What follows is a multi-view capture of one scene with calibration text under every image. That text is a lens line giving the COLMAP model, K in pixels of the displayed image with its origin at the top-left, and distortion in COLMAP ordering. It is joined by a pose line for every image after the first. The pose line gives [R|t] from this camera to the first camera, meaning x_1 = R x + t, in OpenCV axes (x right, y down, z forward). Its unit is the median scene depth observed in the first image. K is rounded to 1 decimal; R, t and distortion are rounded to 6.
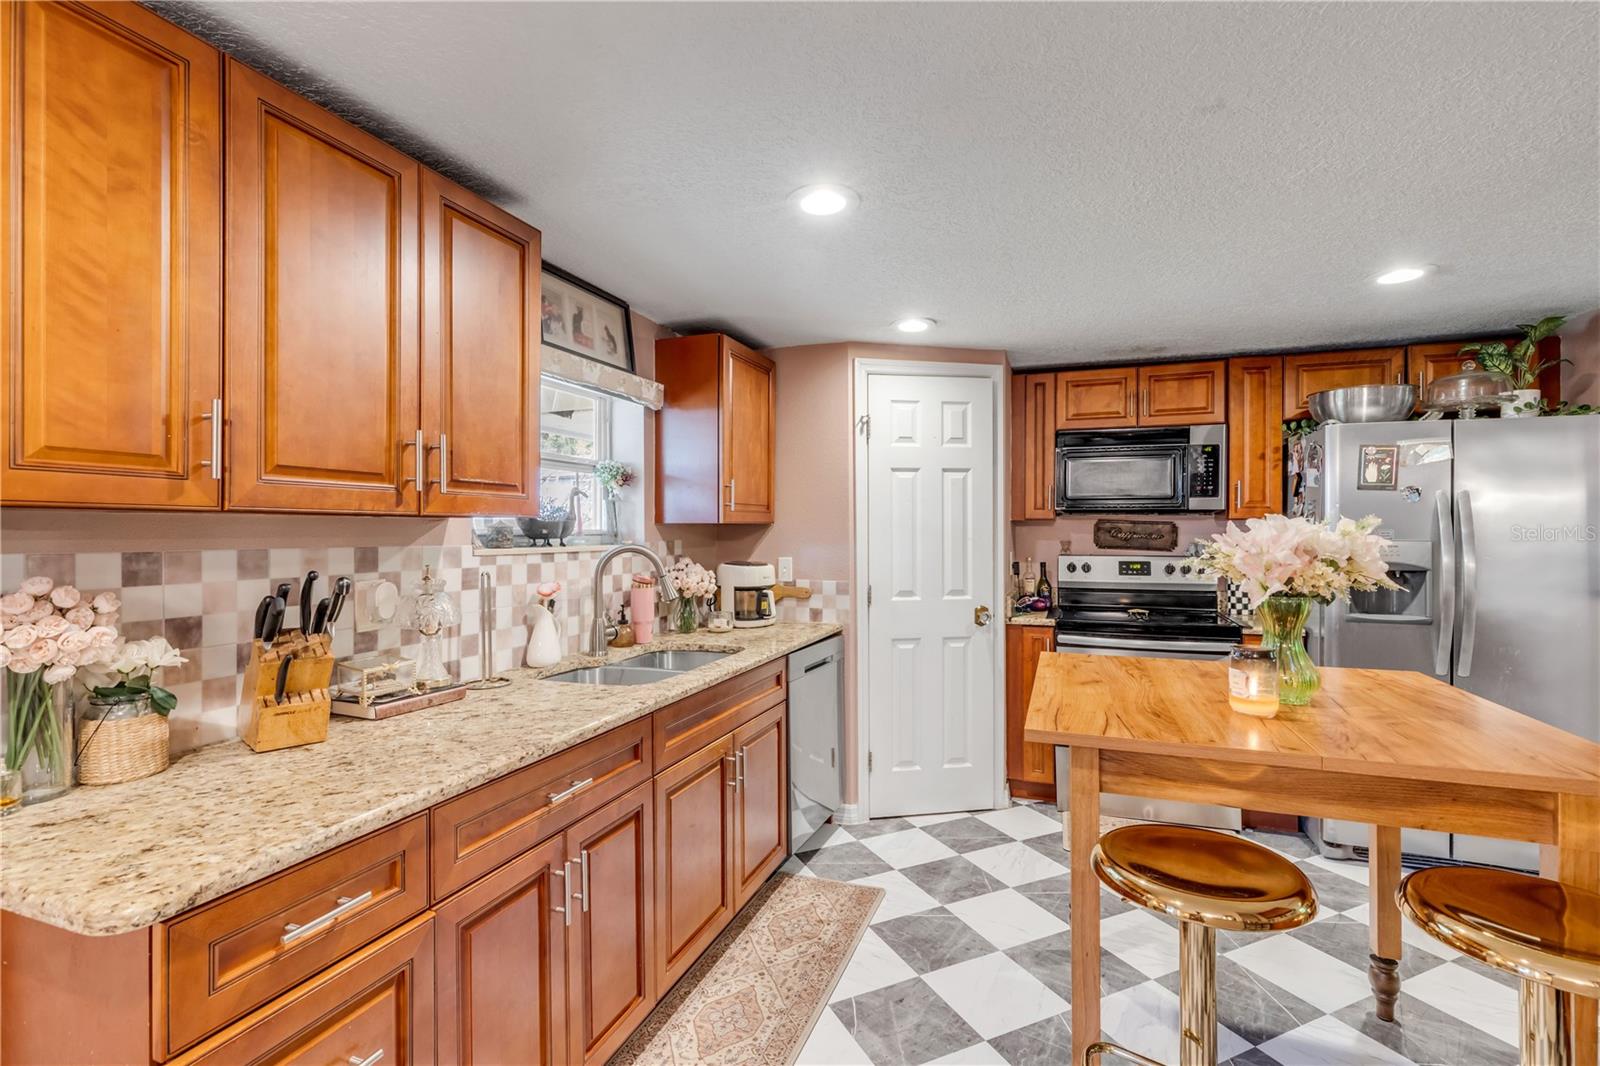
lens RADIAL K [[721.9, 0, 800.0], [0, 721.9, 533.0], [0, 0, 1]] dist [0.003838, -0.000163]
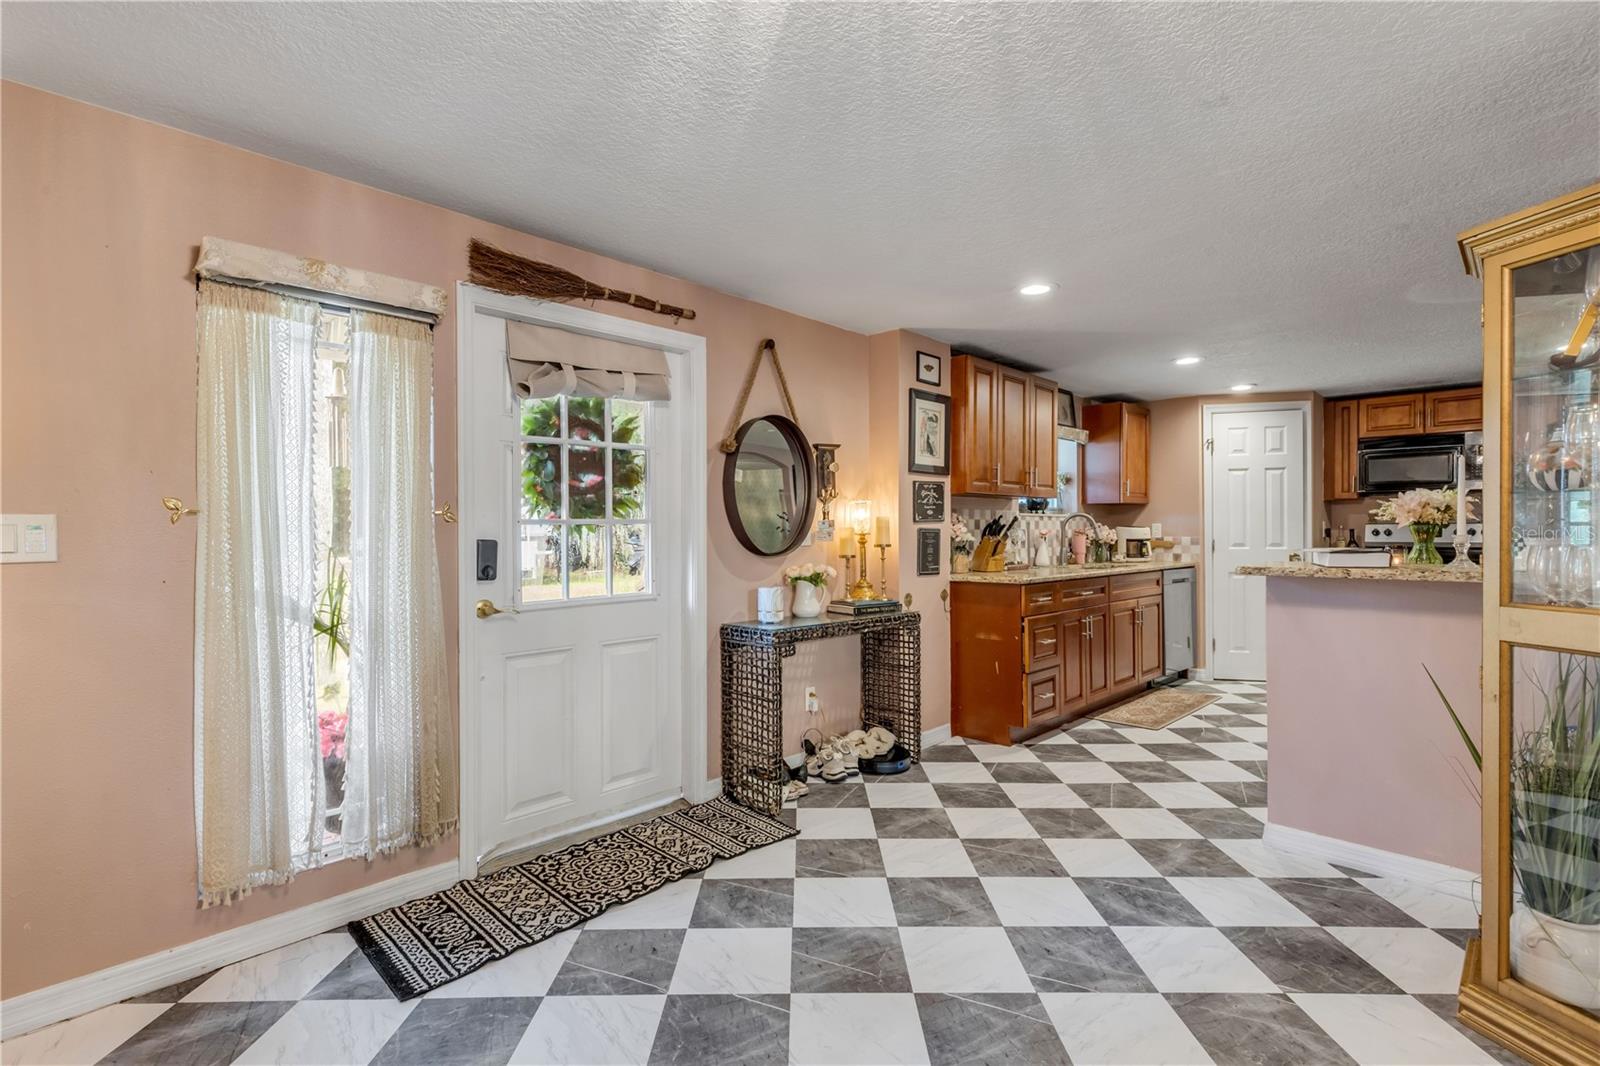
lens RADIAL K [[729.5, 0, 796.0], [0, 729.5, 533.8], [0, 0, 1]] dist [0.002812, -0.000180]
pose [[0.907268, -0.000500, -0.420552, -0.070375], [0.001208, 0.999998, 0.001416, 0.056052], [0.420550, -0.001793, 0.907268, -0.953457]]
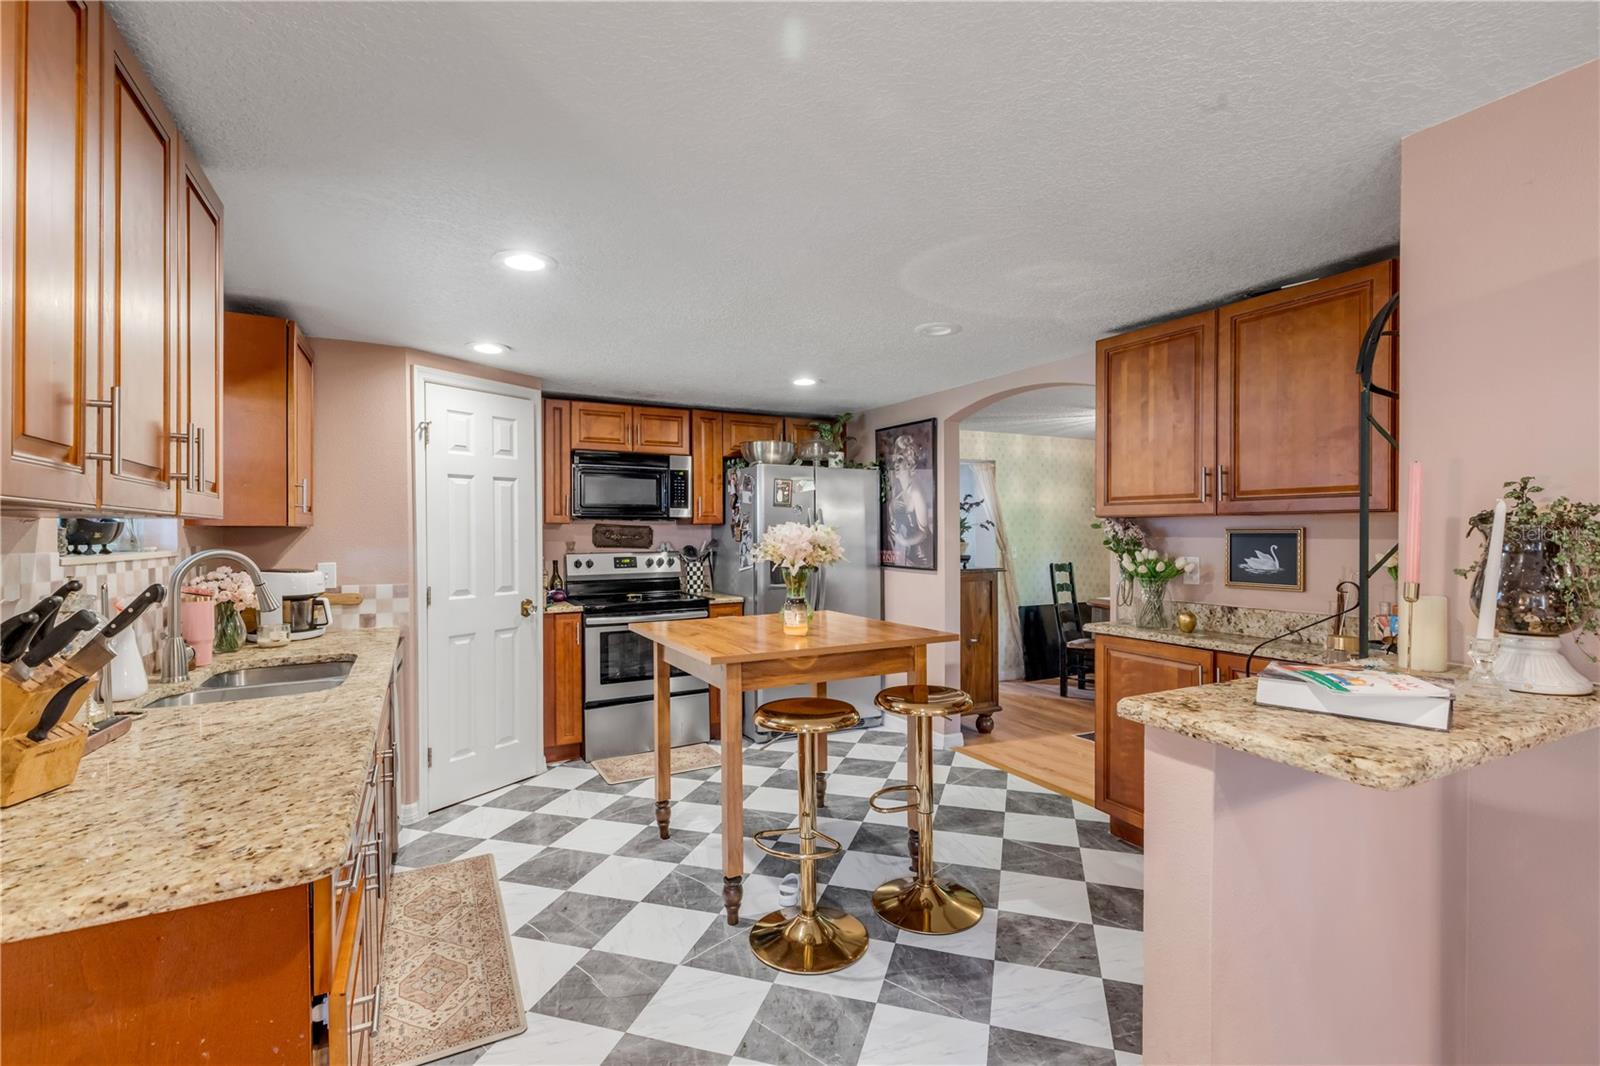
lens RADIAL K [[721.9, 0, 800.0], [0, 721.9, 533.0], [0, 0, 1]] dist [0.003838, -0.000163]
pose [[0.666299, -0.003639, 0.745676, -0.321725], [0.007836, 0.999967, -0.002122, 0.002350], [-0.745643, 0.007257, 0.666306, -0.086131]]
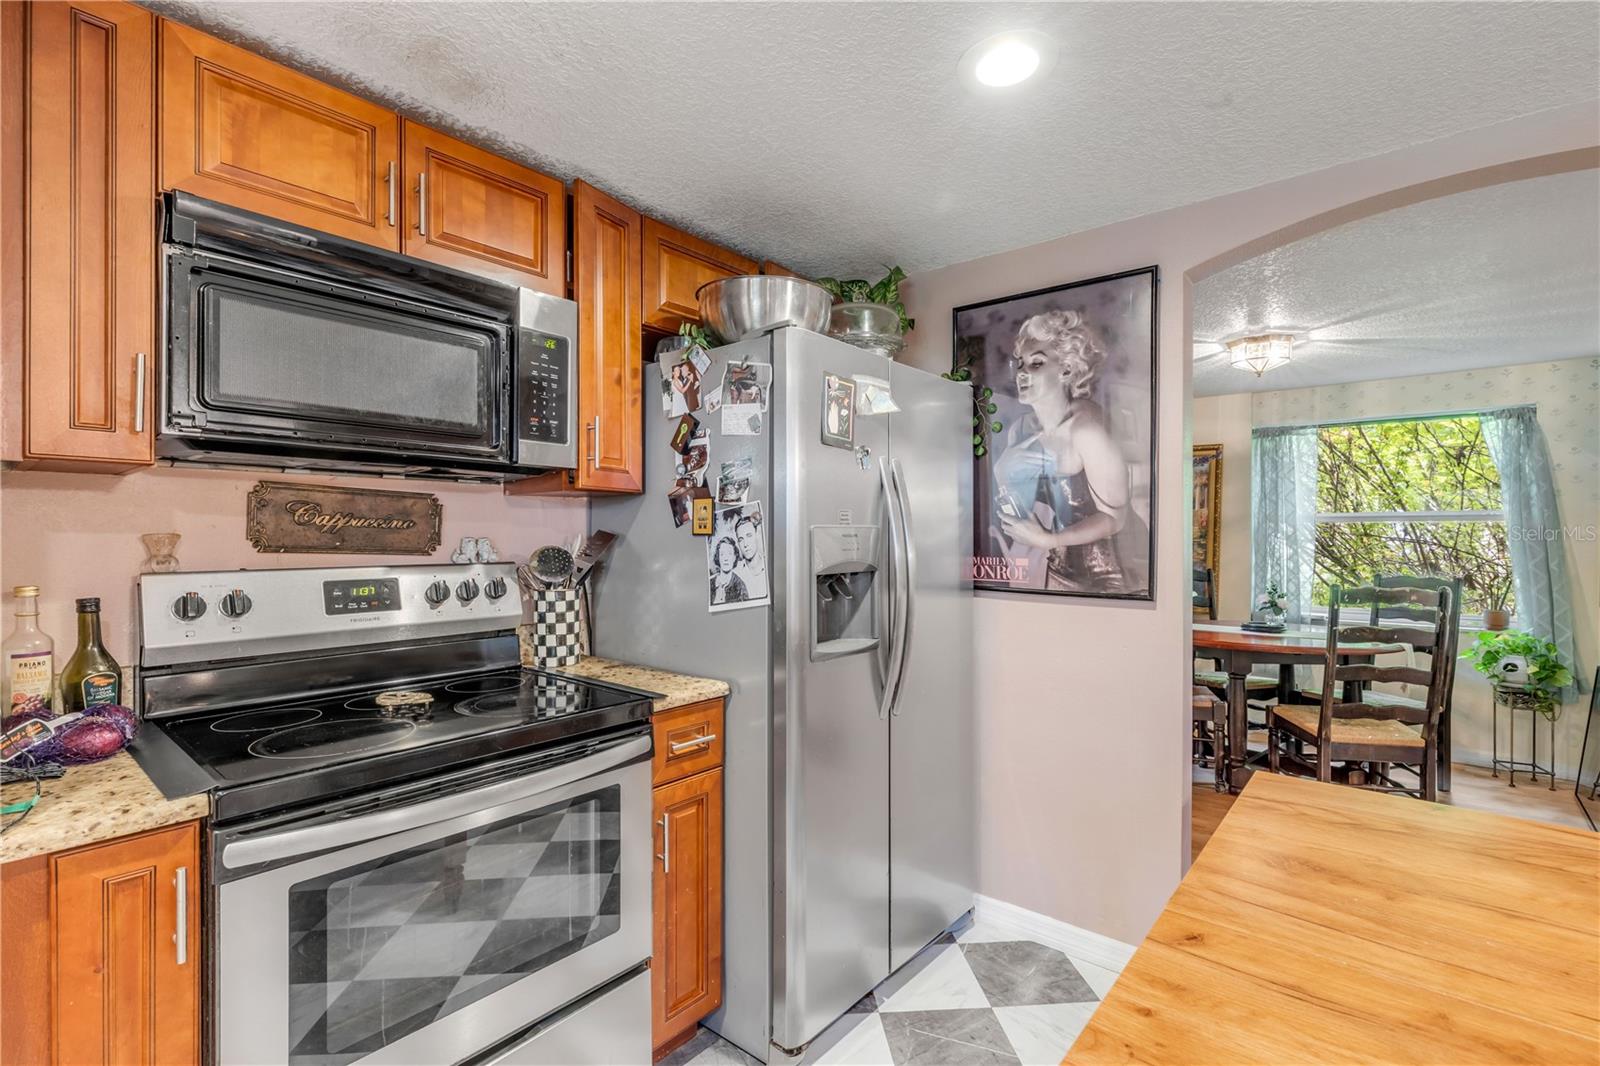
lens RADIAL K [[729.5, 0, 796.0], [0, 729.5, 533.8], [0, 0, 1]] dist [0.002812, -0.000180]
pose [[0.341166, 0.001663, 0.940001, 0.161162], [0.002719, 0.999993, -0.002756, 0.015395], [-0.939999, 0.003496, 0.341159, 0.700134]]
